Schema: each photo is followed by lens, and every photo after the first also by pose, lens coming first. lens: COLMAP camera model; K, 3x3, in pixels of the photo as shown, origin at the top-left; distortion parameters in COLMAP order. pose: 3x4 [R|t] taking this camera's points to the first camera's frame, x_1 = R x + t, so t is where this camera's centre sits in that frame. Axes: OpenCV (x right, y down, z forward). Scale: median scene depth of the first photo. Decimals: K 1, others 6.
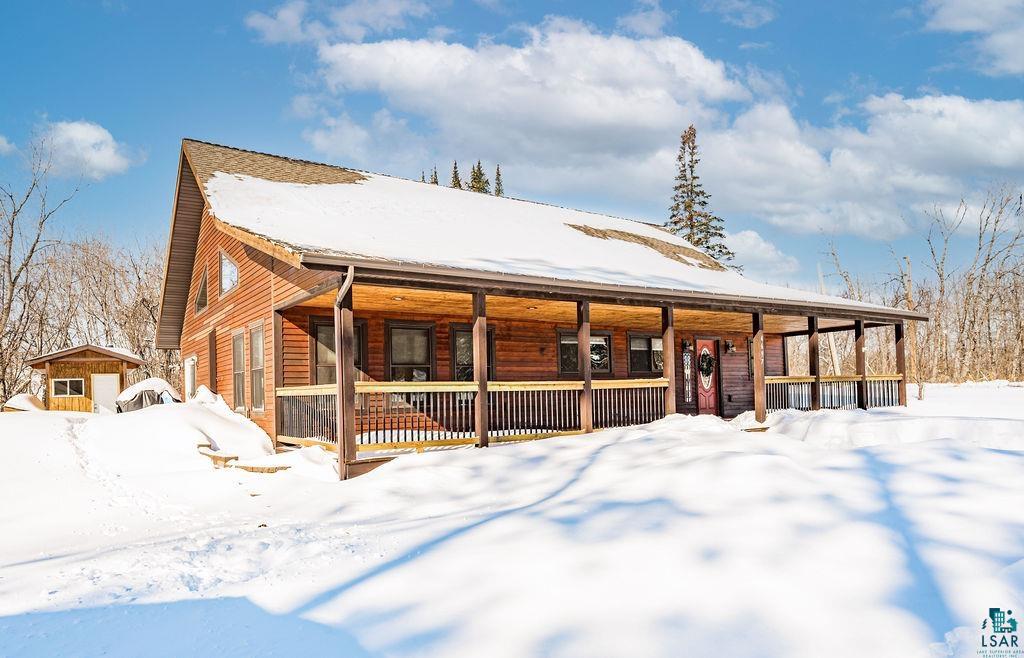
lens RADIAL K [[633.1, 0, 470.9], [0, 633.1, 376.2], [0, 0, 1]] dist [-0.002587, -0.000077]
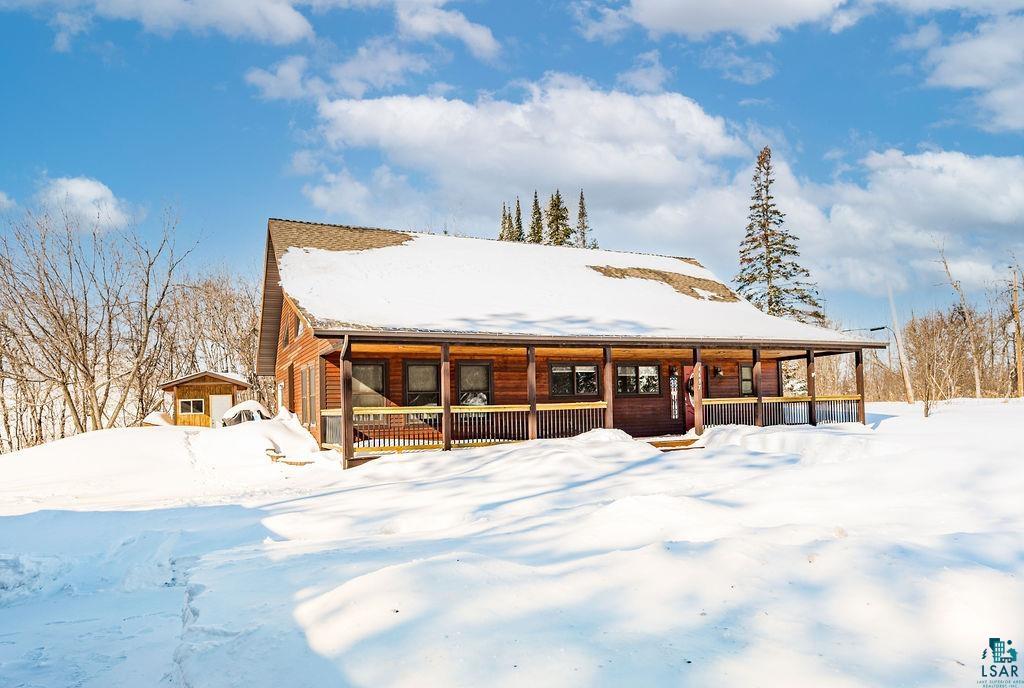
lens RADIAL K [[684.7, 0, 532.2], [0, 684.7, 387.7], [0, 0, 1]] dist [-0.001174, 0.001891]
pose [[0.993136, -0.005561, -0.116832, 0.258027], [0.005473, 0.999984, -0.001068, -0.020247], [0.116836, 0.000422, 0.993151, -0.355325]]
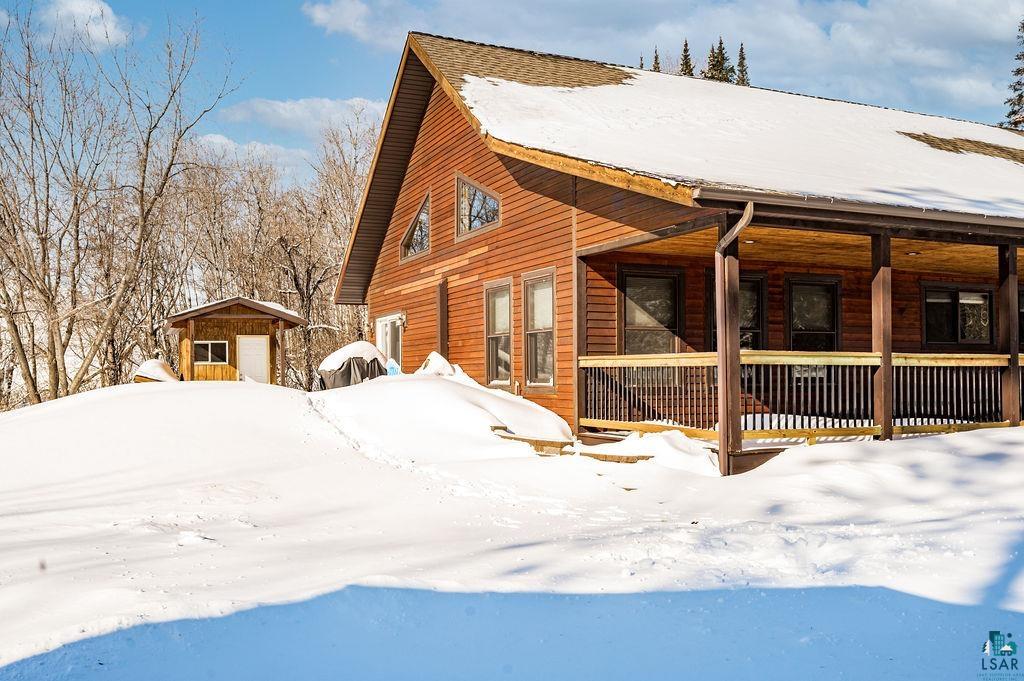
lens RADIAL K [[913.8, 0, 510.7], [0, 913.8, 345.4], [0, 0, 1]] dist [-0.006616, -0.006532]
pose [[0.989733, 0.015899, -0.142040, -0.173348], [-0.015929, 0.999873, 0.000922, 0.003749], [0.142037, 0.001350, 0.989860, -0.087839]]
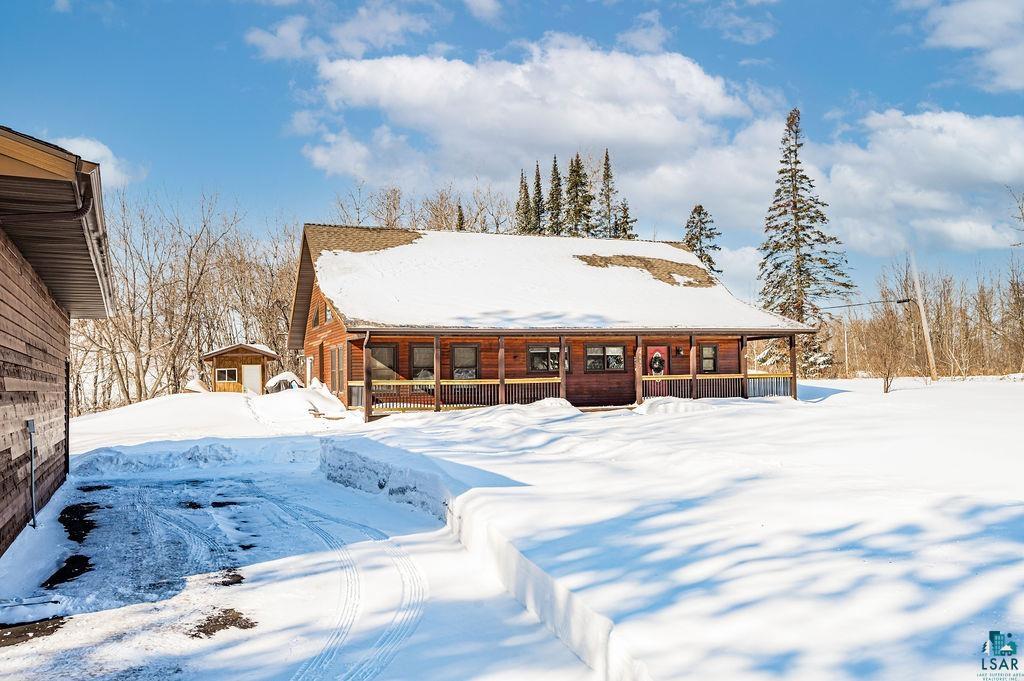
lens RADIAL K [[913.8, 0, 516.4], [0, 913.8, 342.3], [0, 0, 1]] dist [-0.006616, -0.006532]
pose [[0.977918, 0.001126, -0.208986, 0.570765], [-0.002890, 0.999963, -0.008136, -0.058036], [0.208969, 0.008561, 0.977885, -1.184708]]
